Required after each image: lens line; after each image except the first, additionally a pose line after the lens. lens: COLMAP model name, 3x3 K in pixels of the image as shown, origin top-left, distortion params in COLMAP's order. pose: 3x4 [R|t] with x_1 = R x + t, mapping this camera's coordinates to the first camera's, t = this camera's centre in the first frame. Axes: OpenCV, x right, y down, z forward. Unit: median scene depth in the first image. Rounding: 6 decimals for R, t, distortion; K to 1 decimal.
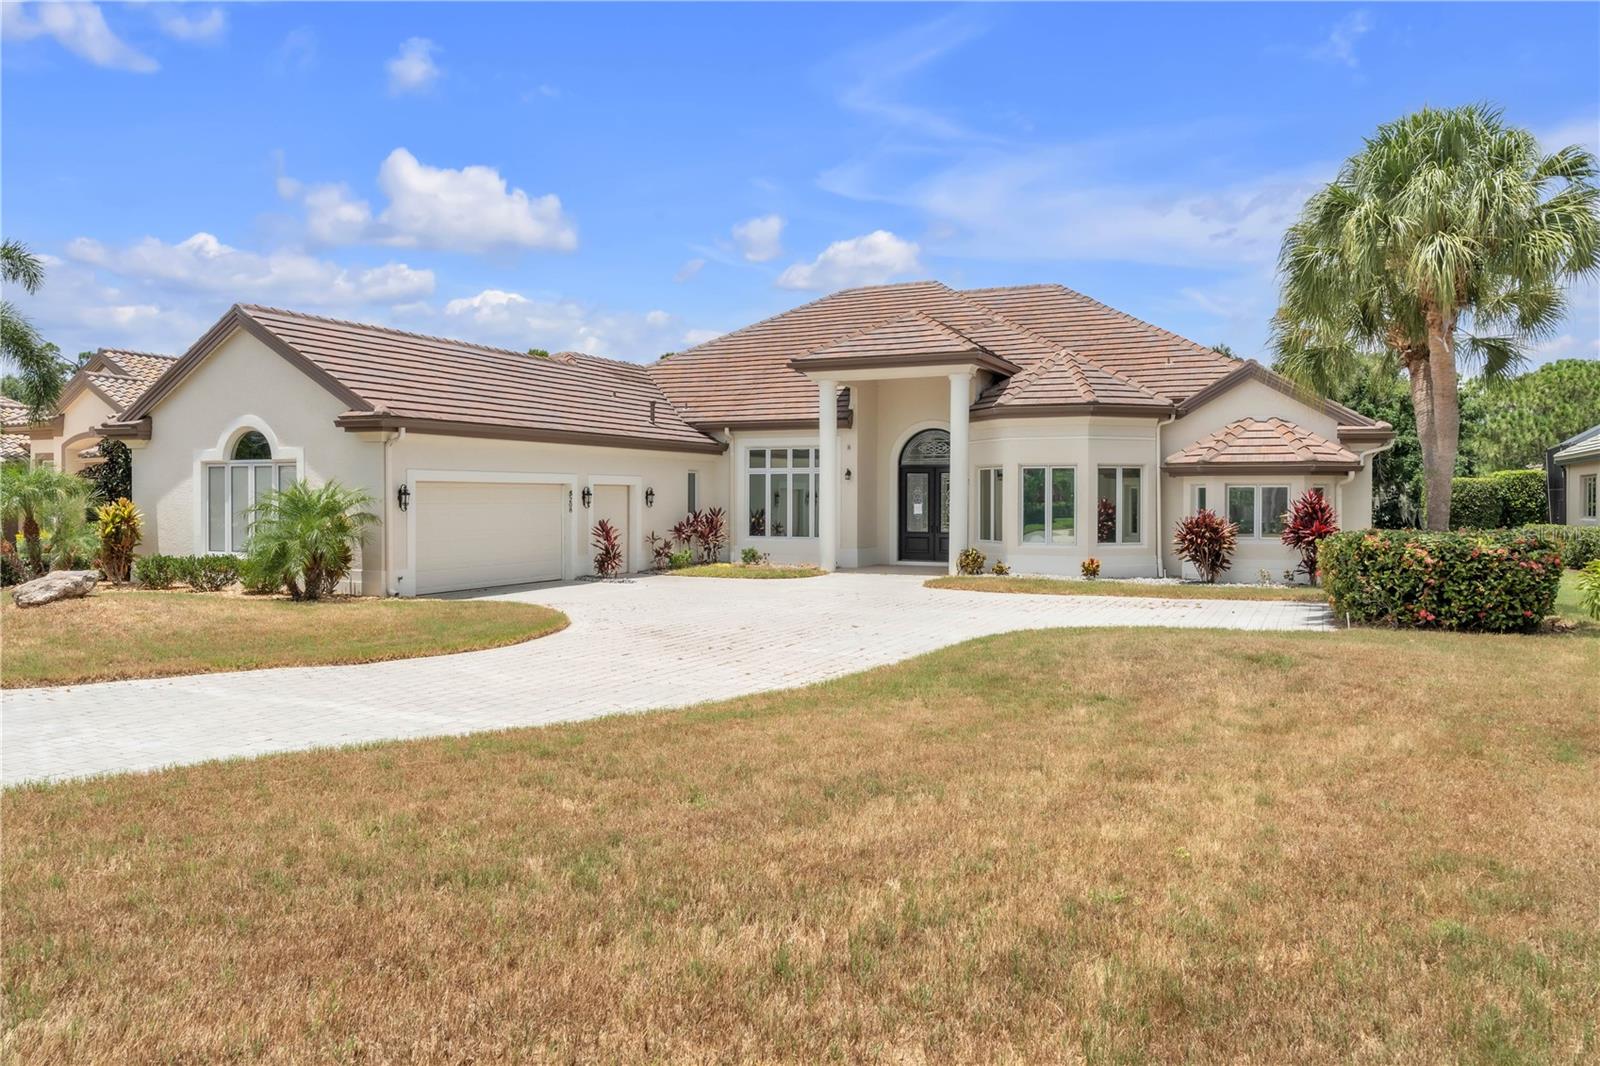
lens RADIAL K [[1104.3, 0, 800.0], [0, 1104.3, 533.0], [0, 0, 1]] dist [0.000016, -0.000021]
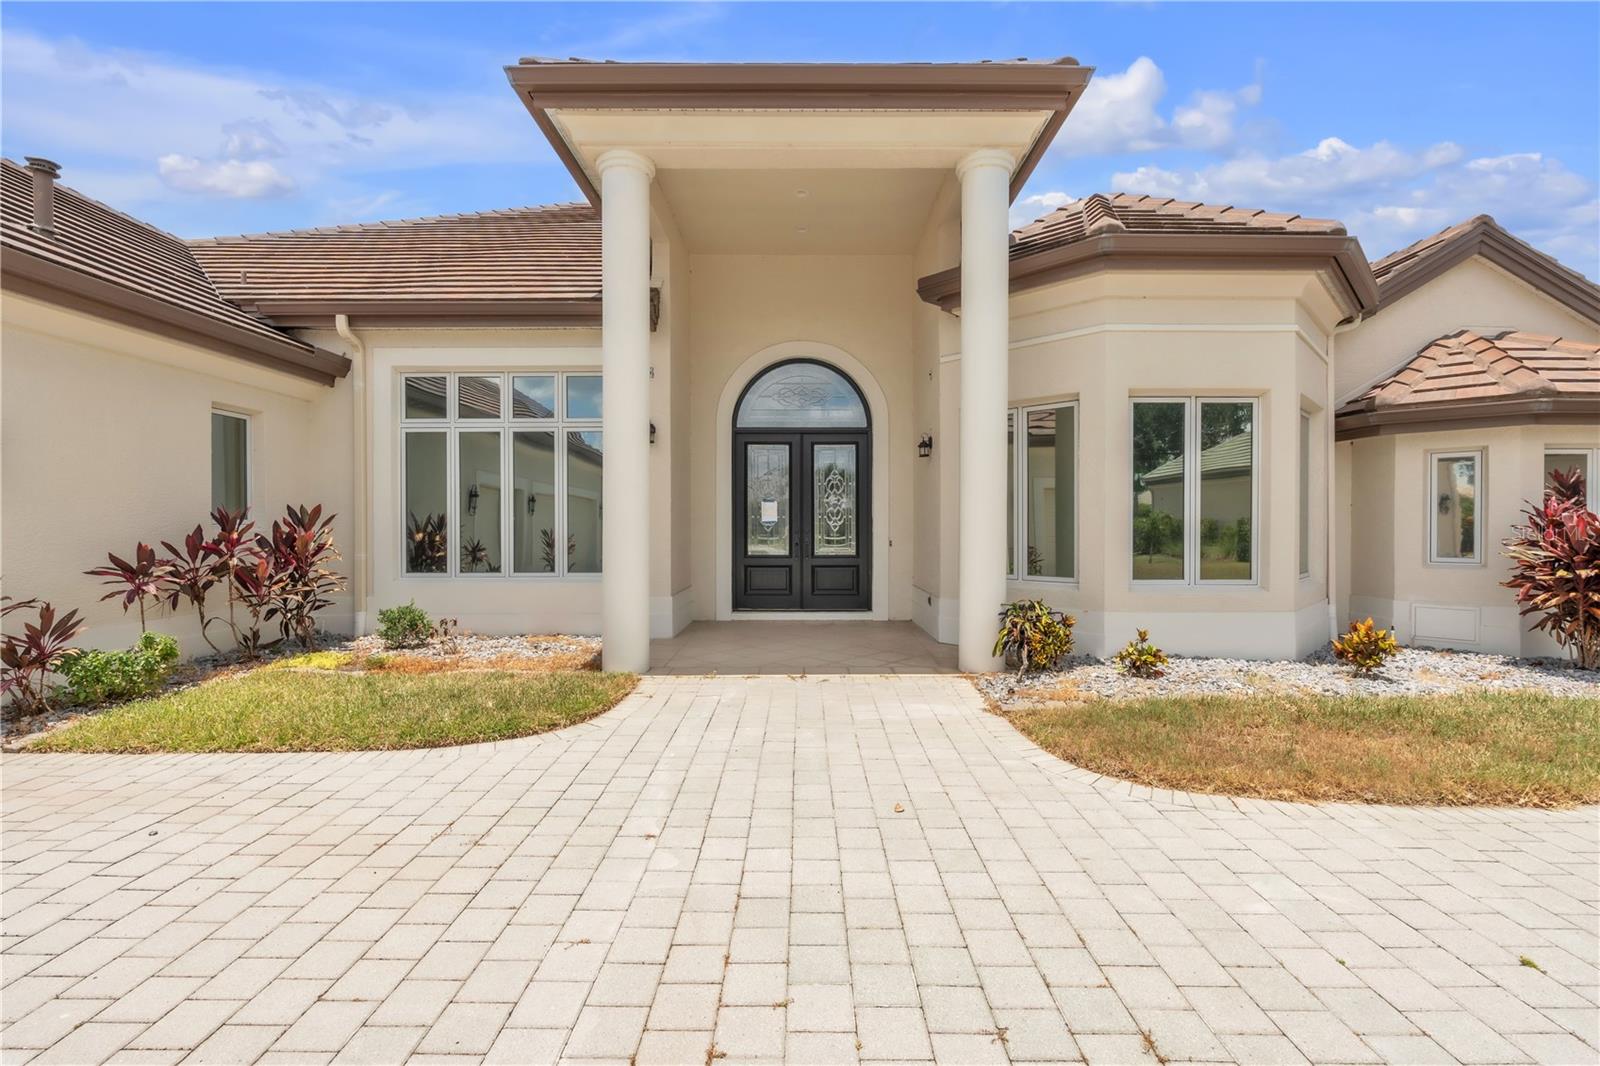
lens RADIAL K [[790.7, 0, 832.7], [0, 790.7, 538.5], [0, 0, 1]] dist [-0.001336, -0.000301]
pose [[0.916983, -0.011810, 0.398752, -0.016307], [0.015687, 0.999856, -0.006461, -0.006426], [-0.398618, 0.012180, 0.917036, 0.664285]]
